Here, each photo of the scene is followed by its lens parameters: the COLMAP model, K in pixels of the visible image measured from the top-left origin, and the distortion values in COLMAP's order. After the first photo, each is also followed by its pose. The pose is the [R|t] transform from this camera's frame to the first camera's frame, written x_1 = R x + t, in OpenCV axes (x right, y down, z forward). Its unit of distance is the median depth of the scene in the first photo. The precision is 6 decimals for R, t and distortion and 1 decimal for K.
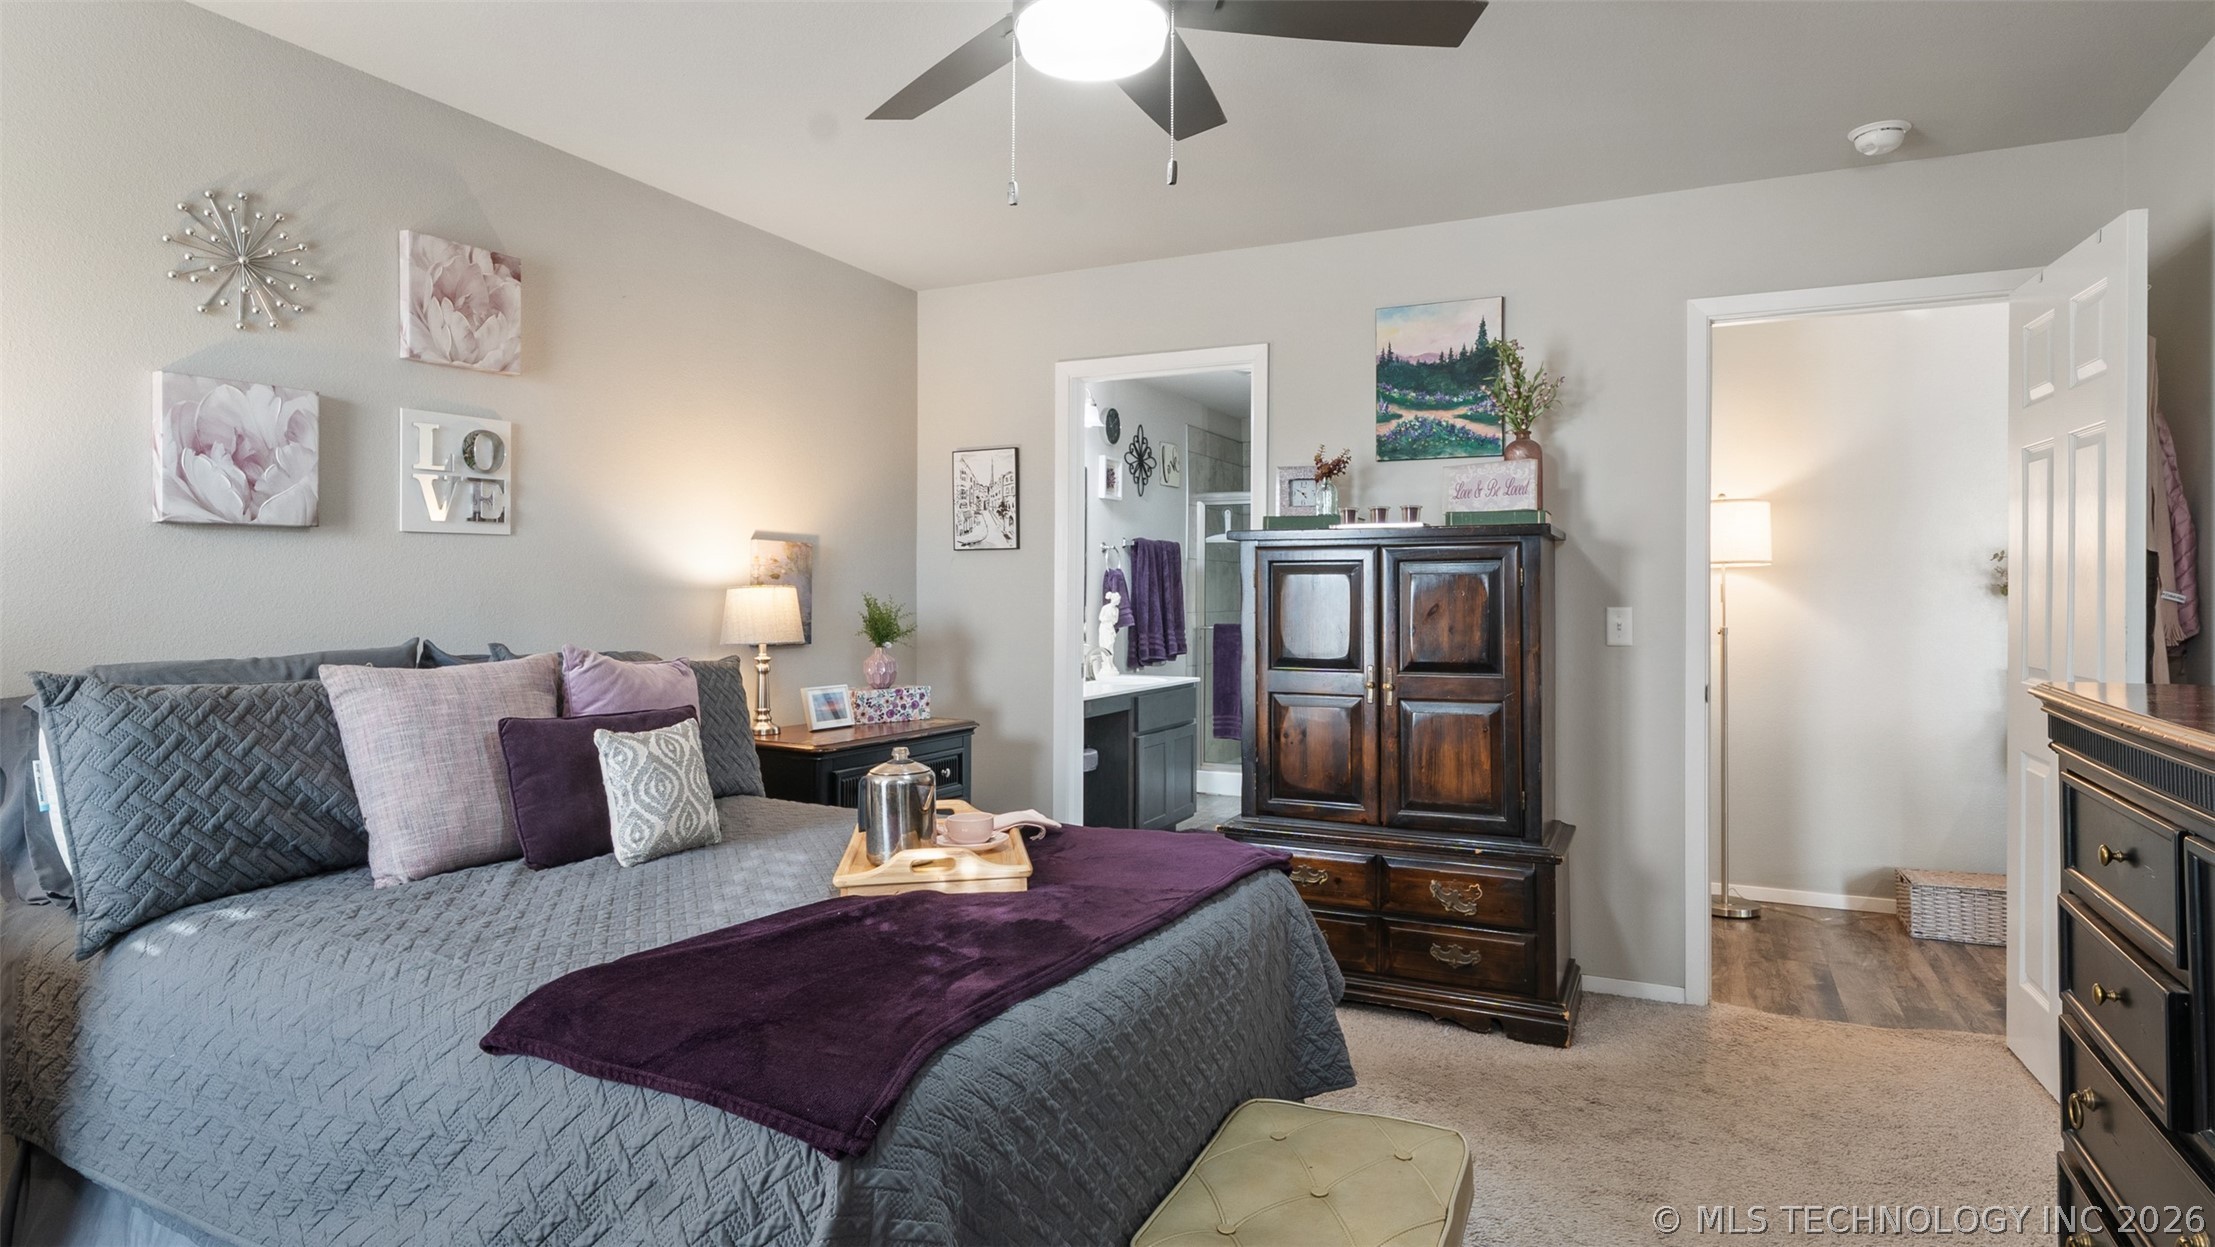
lens RADIAL K [[1201.1, 0, 1112.8], [0, 1201.1, 616.1], [0, 0, 1]] dist [-0.003121, -0.000337]
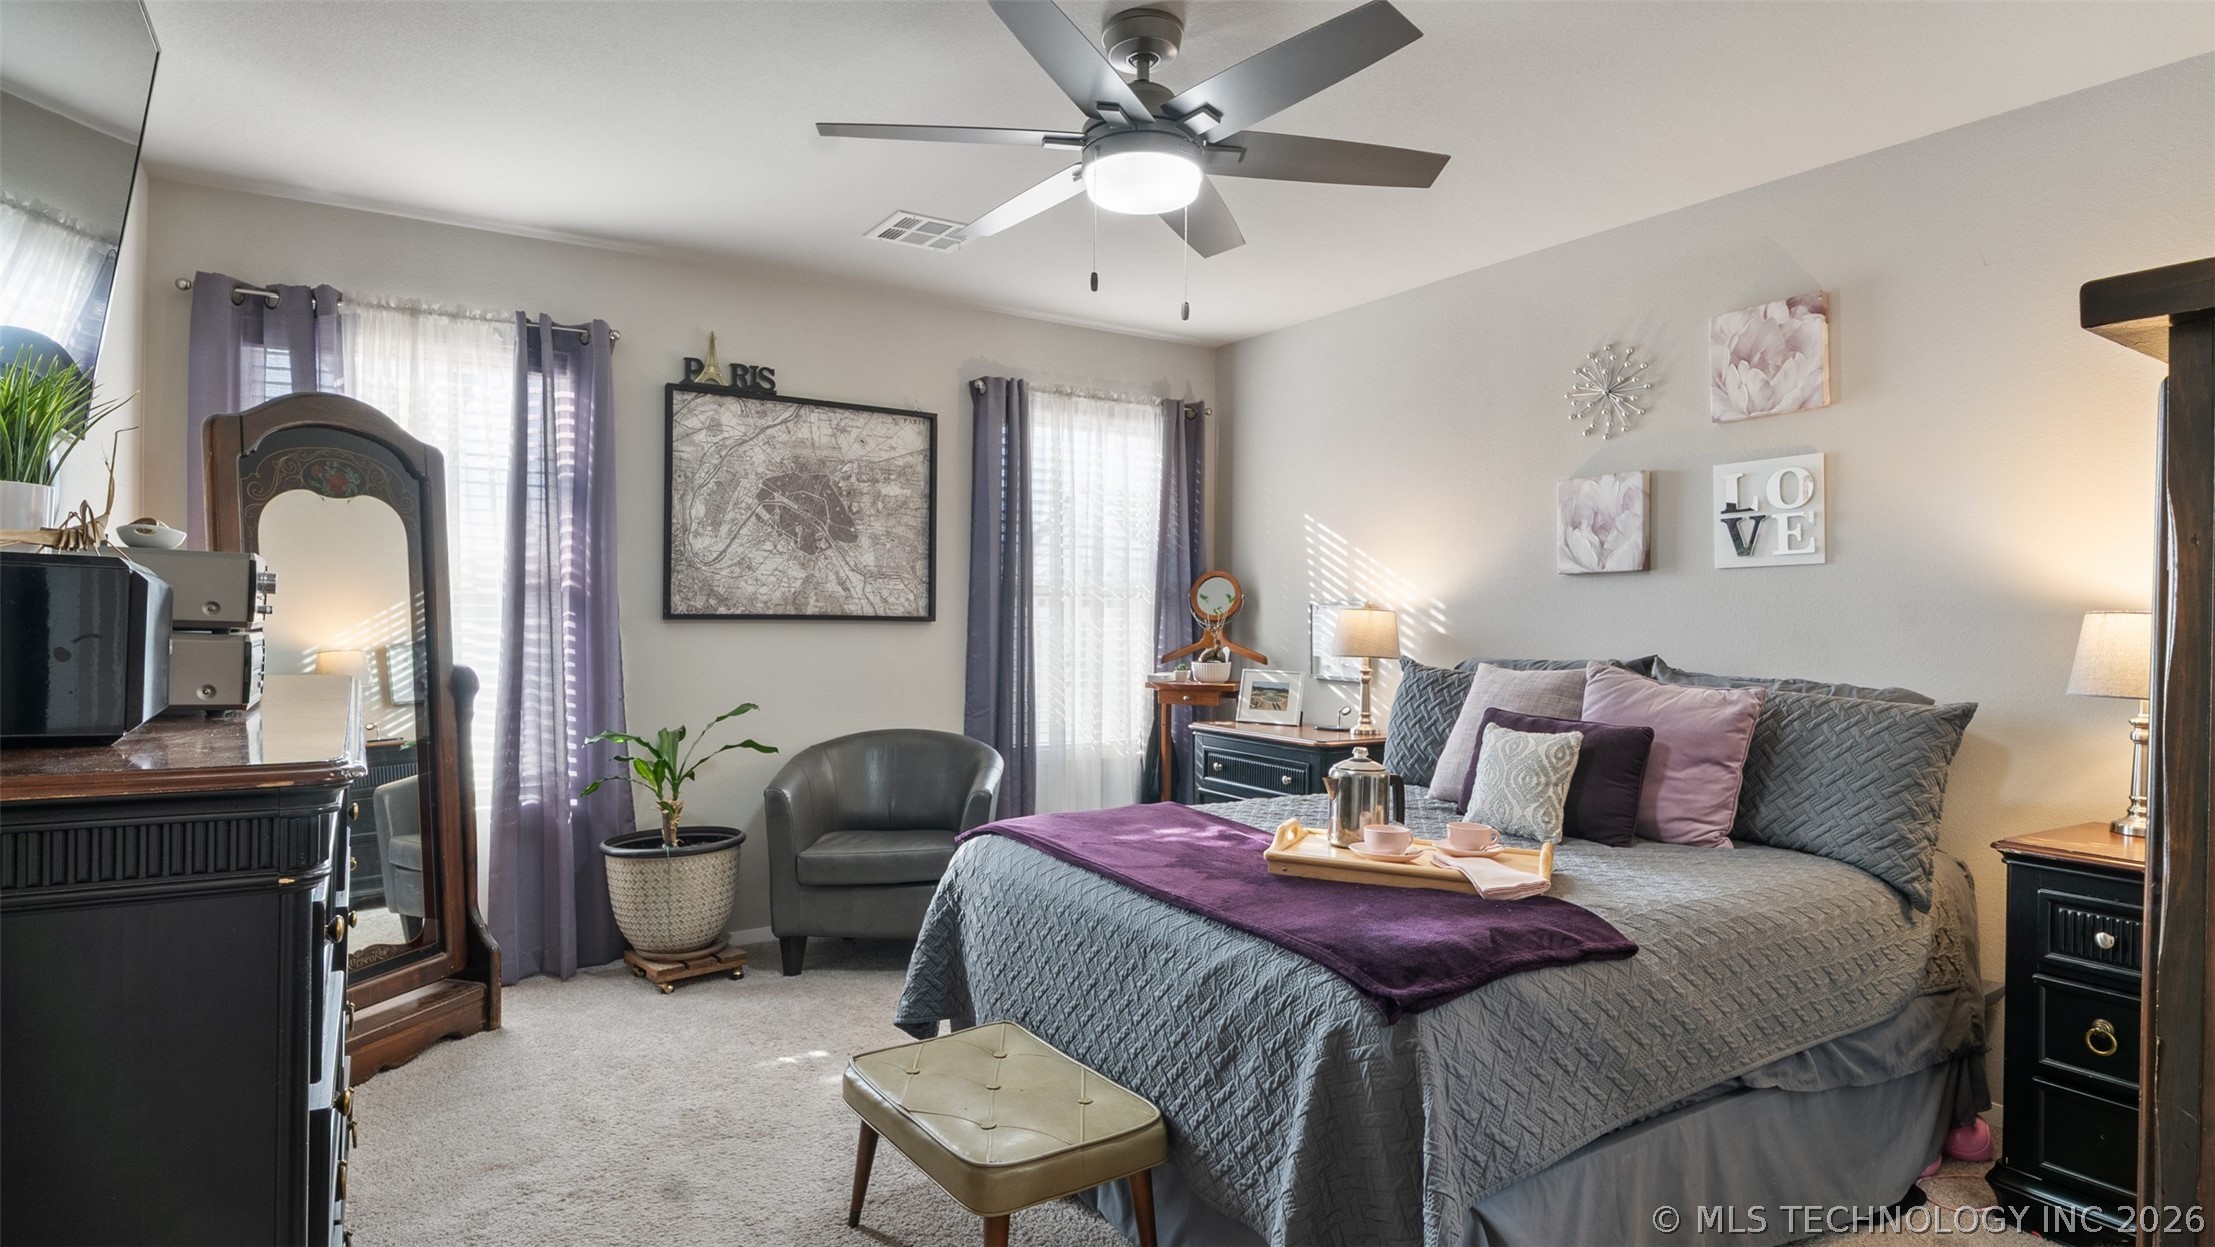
lens RADIAL K [[1175.3, 0, 1105.1], [0, 1175.3, 614.0], [0, 0, 1]] dist [0.000601, -0.000221]
pose [[-0.528346, -0.009240, -0.848979, 0.779549], [-0.026211, 0.999642, 0.005432, -0.016647], [0.848624, 0.025122, -0.528399, 1.190444]]
